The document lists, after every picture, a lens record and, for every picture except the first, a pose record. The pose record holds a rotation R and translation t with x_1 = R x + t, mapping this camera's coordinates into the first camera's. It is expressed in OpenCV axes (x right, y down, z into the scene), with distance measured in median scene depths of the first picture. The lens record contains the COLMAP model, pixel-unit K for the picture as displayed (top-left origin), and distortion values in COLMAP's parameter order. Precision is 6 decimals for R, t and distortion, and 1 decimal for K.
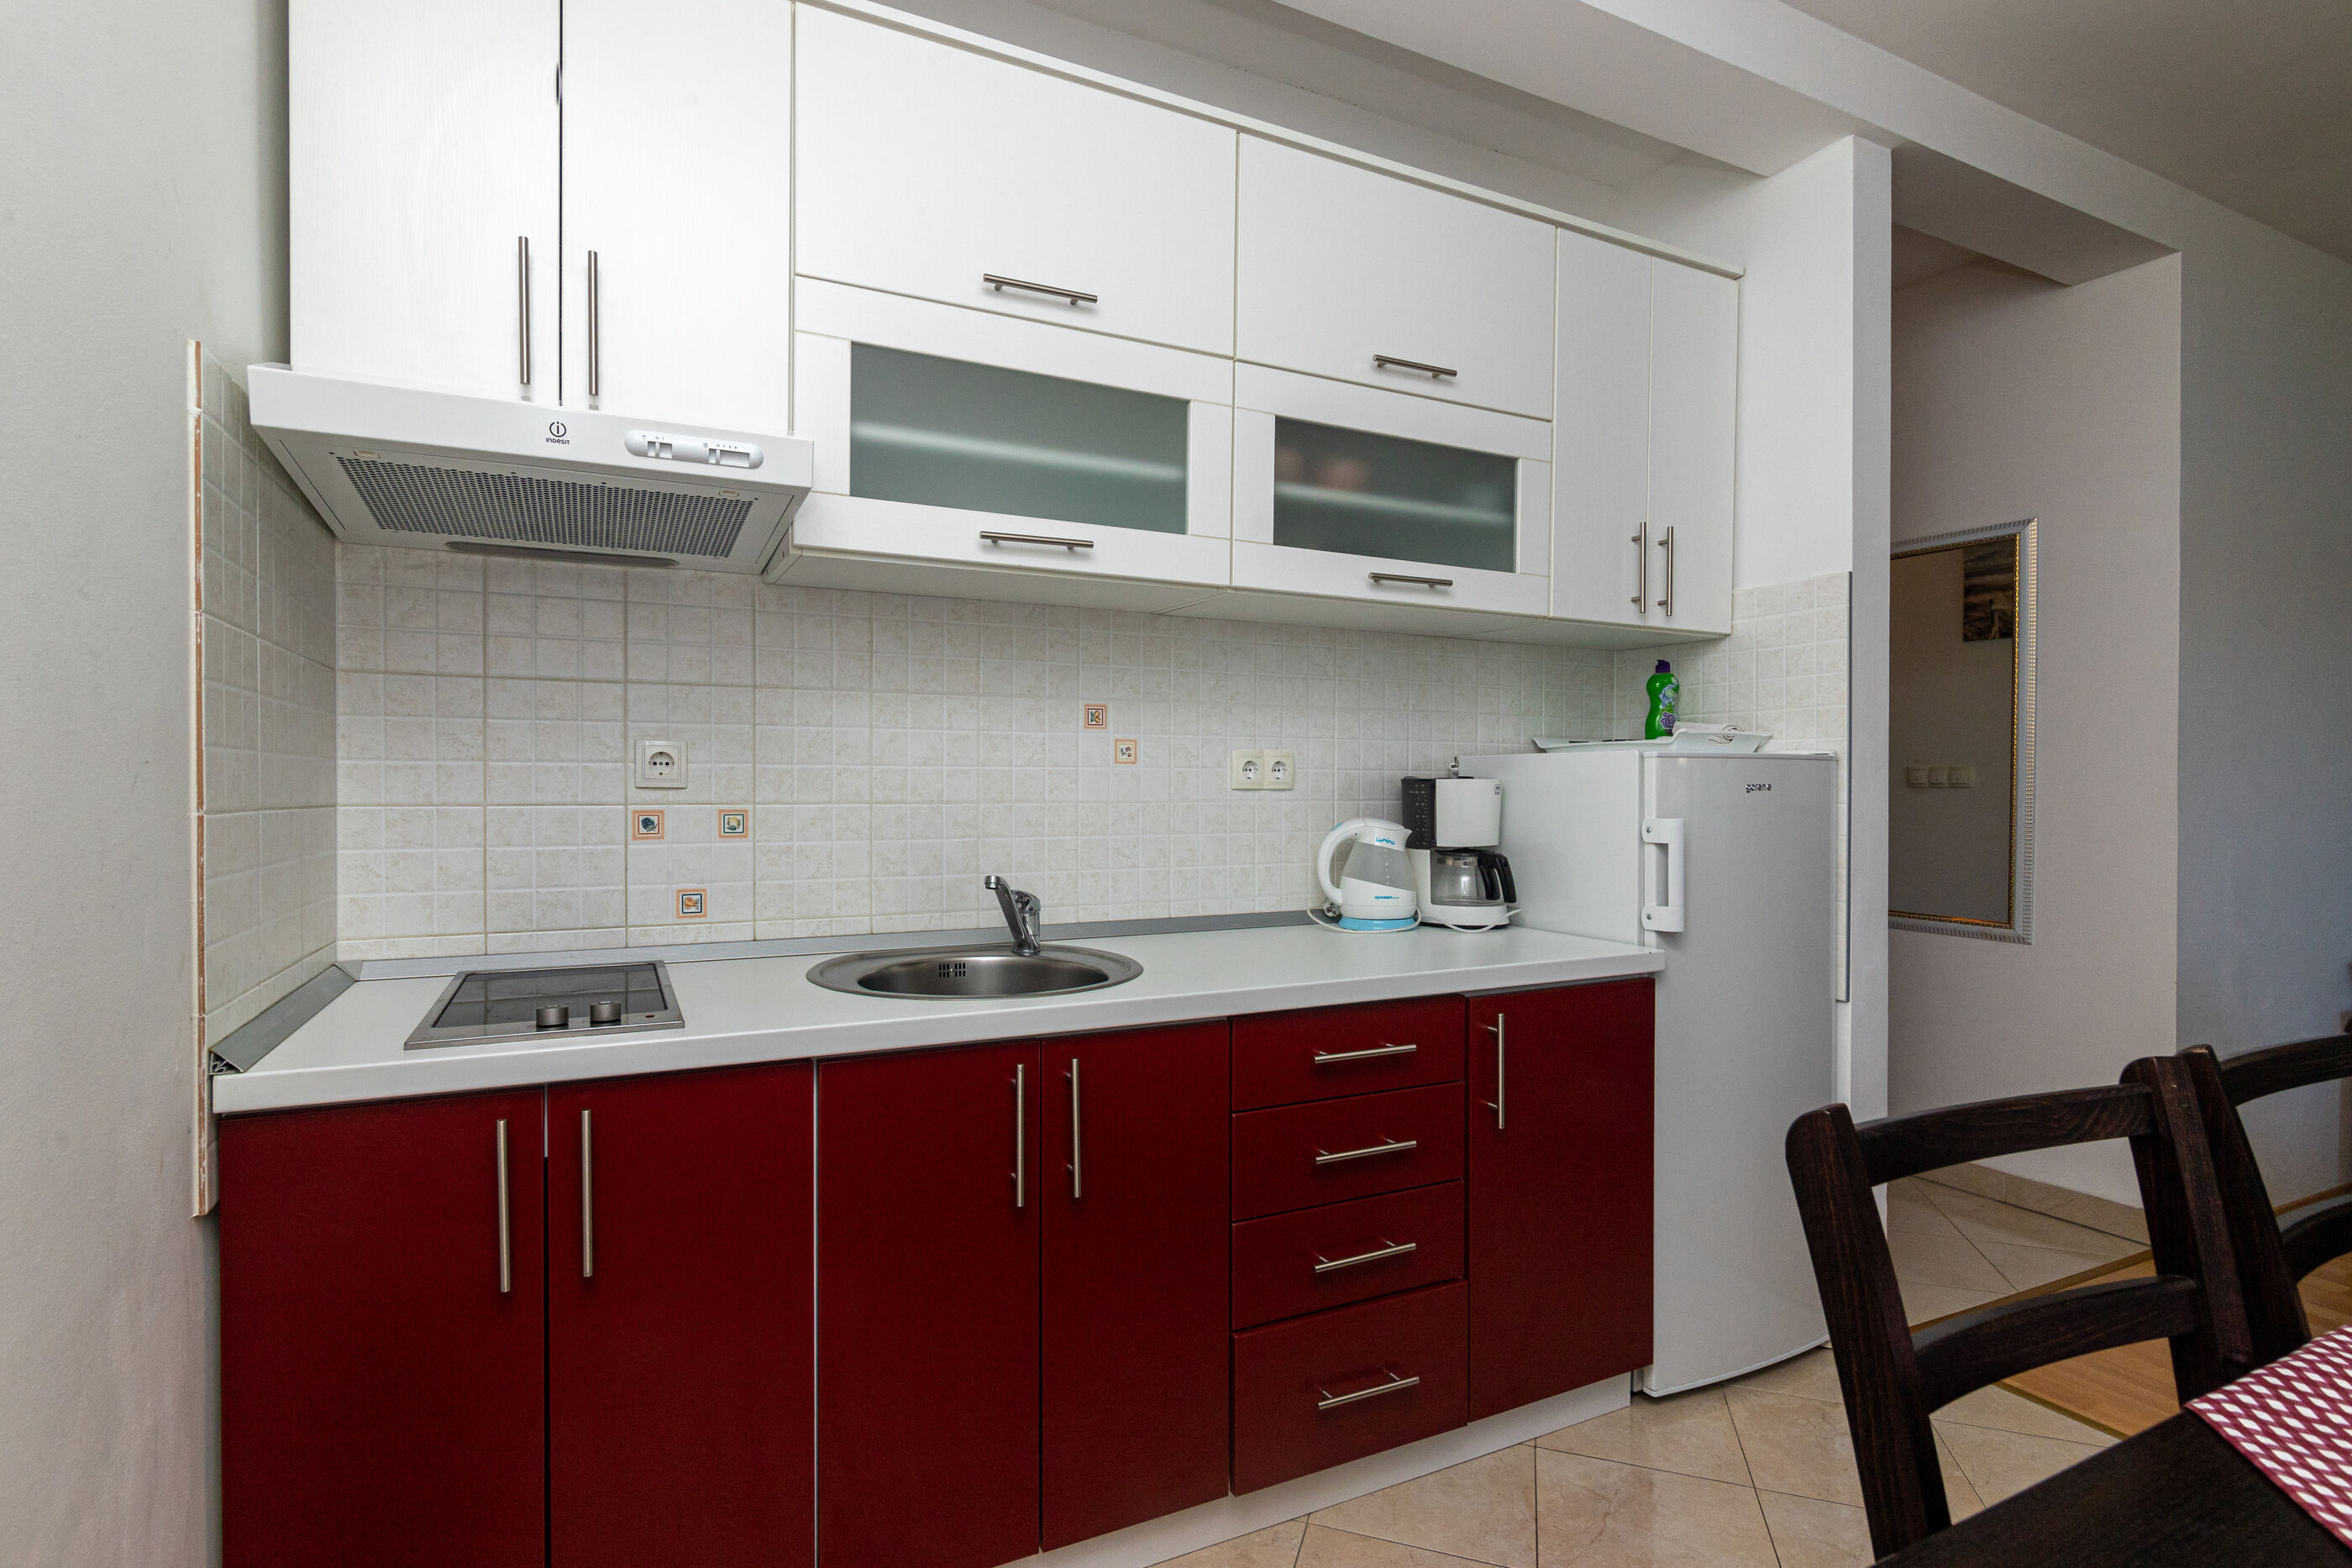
lens RADIAL K [[1130.1, 0, 1047.9], [0, 1130.1, 793.1], [0, 0, 1]] dist [0.001804, -0.000562]
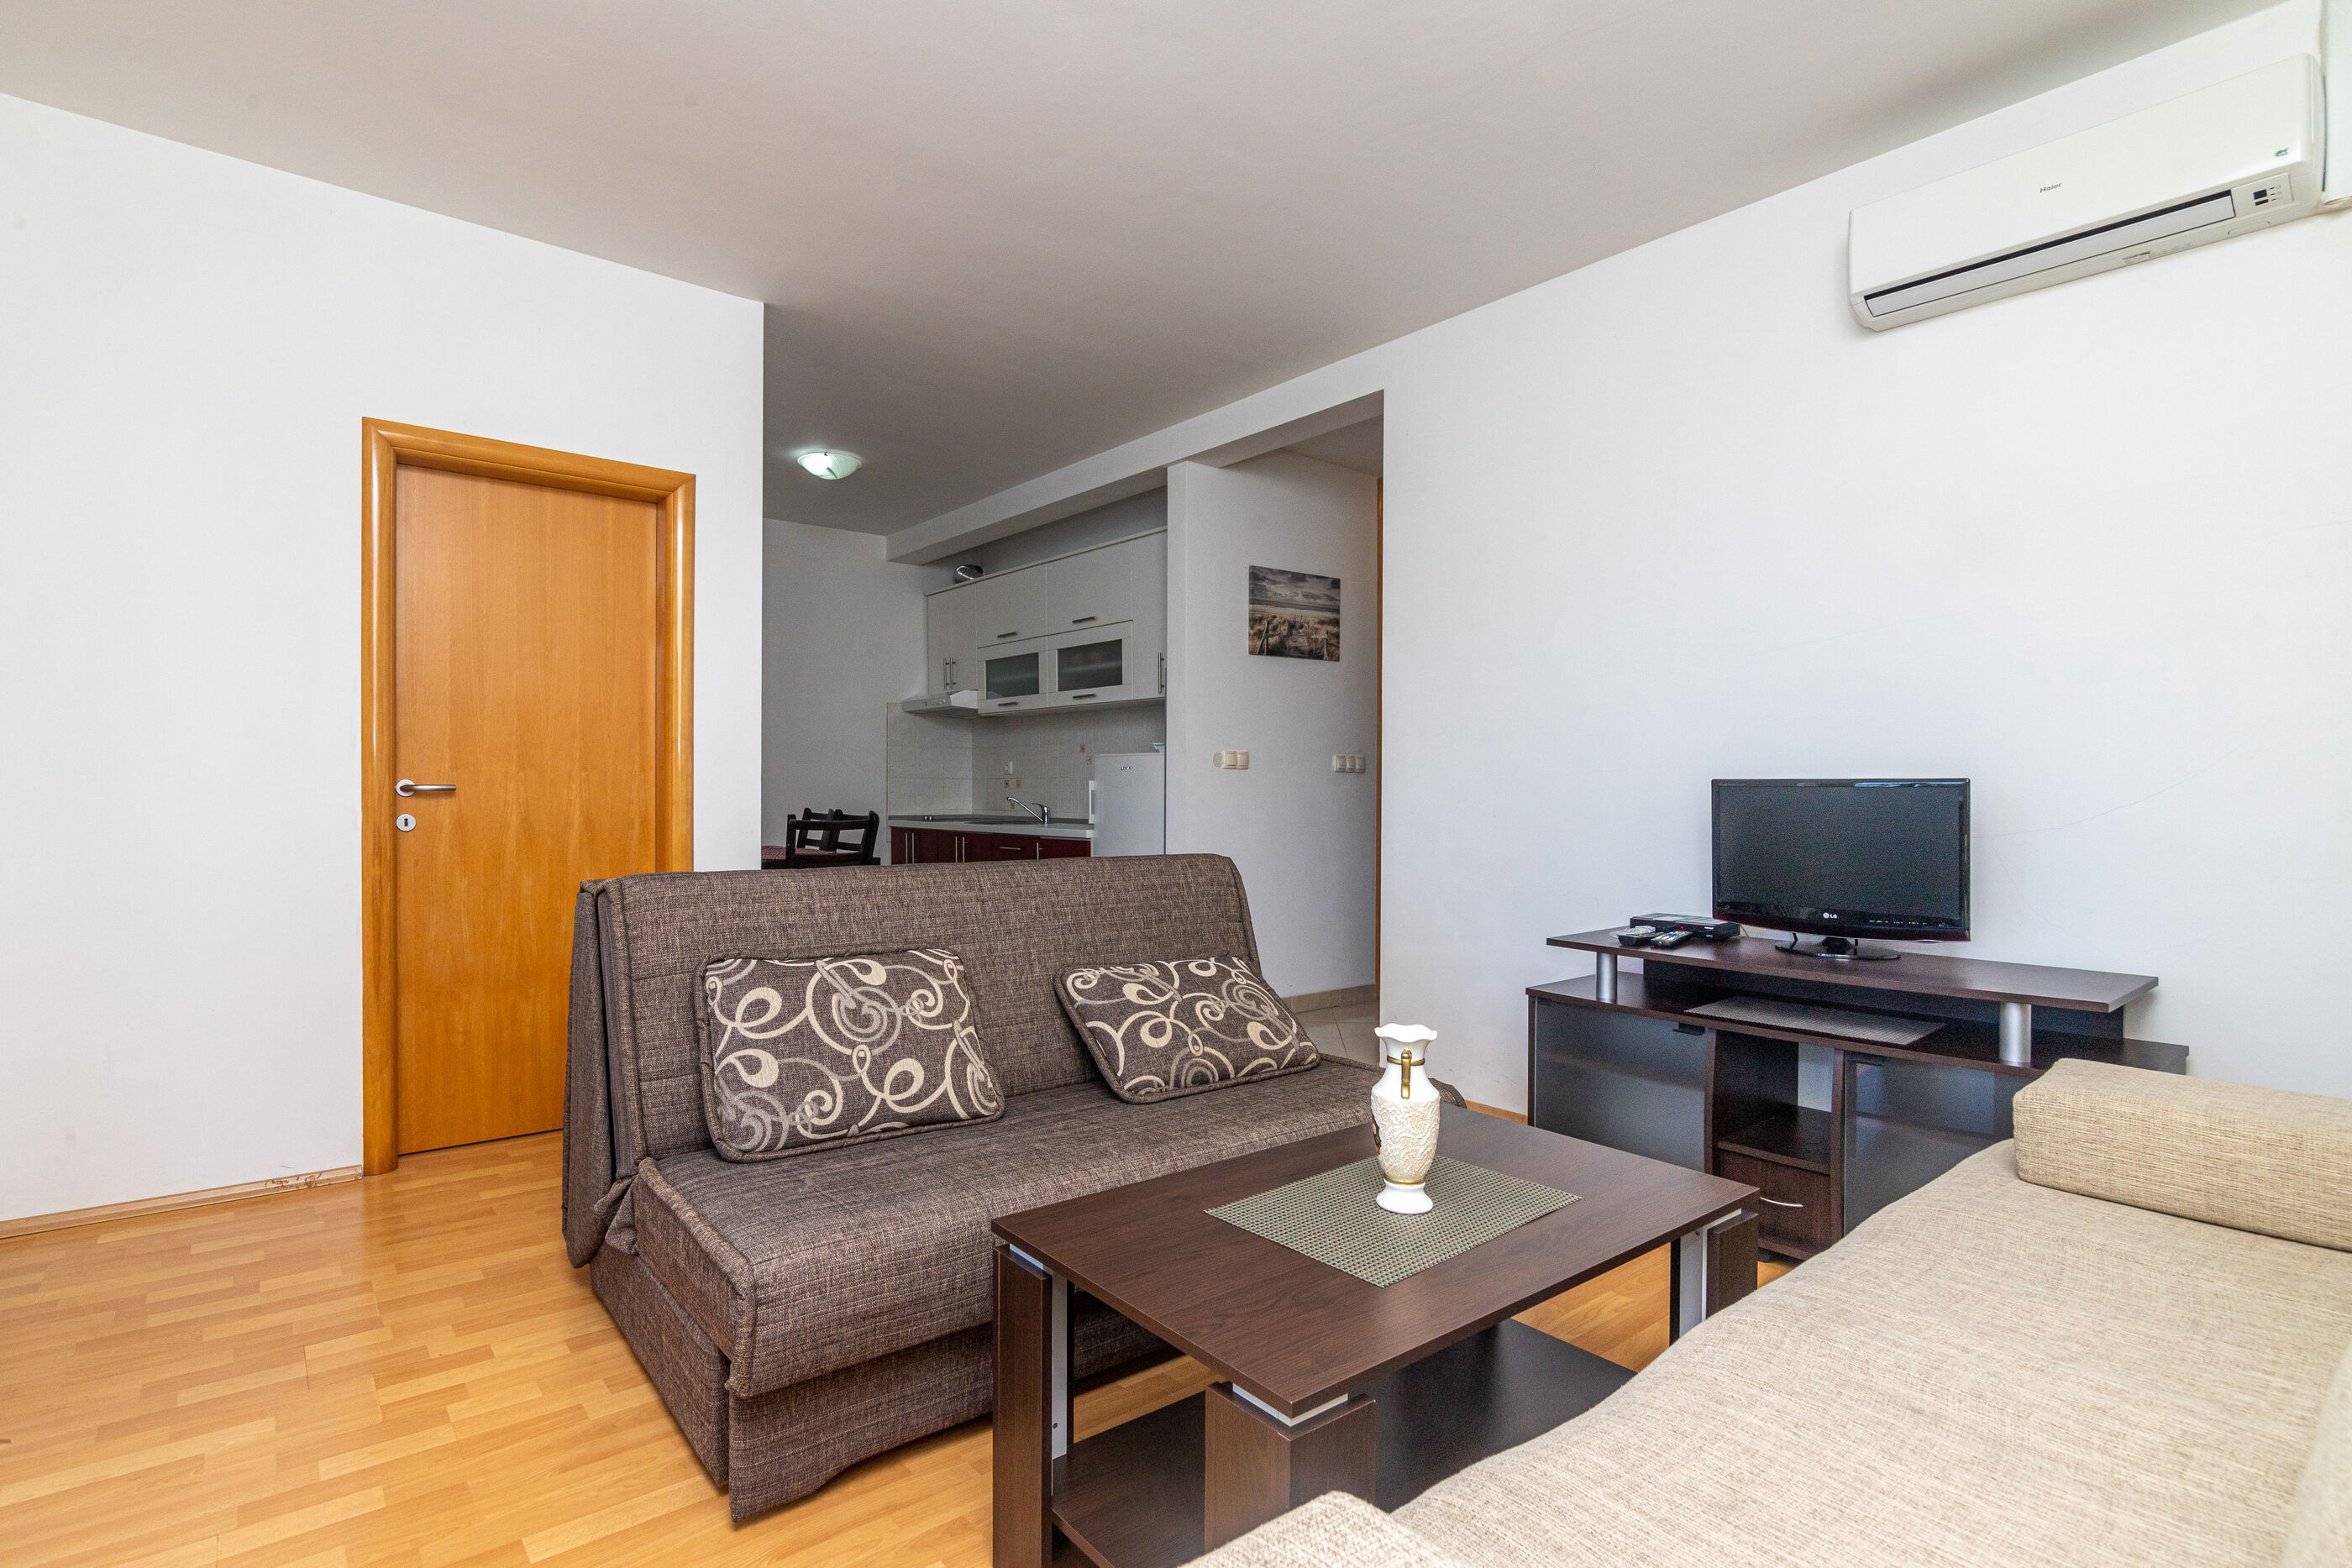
lens RADIAL K [[1115.0, 0, 1120.7], [0, 1115.0, 781.4], [0, 0, 1]] dist [0.013188, 0.000298]
pose [[0.221180, -0.006797, -0.975209, 3.127291], [-0.007885, 0.999931, -0.008757, 0.046104], [0.975201, 0.009626, 0.221111, 0.500991]]
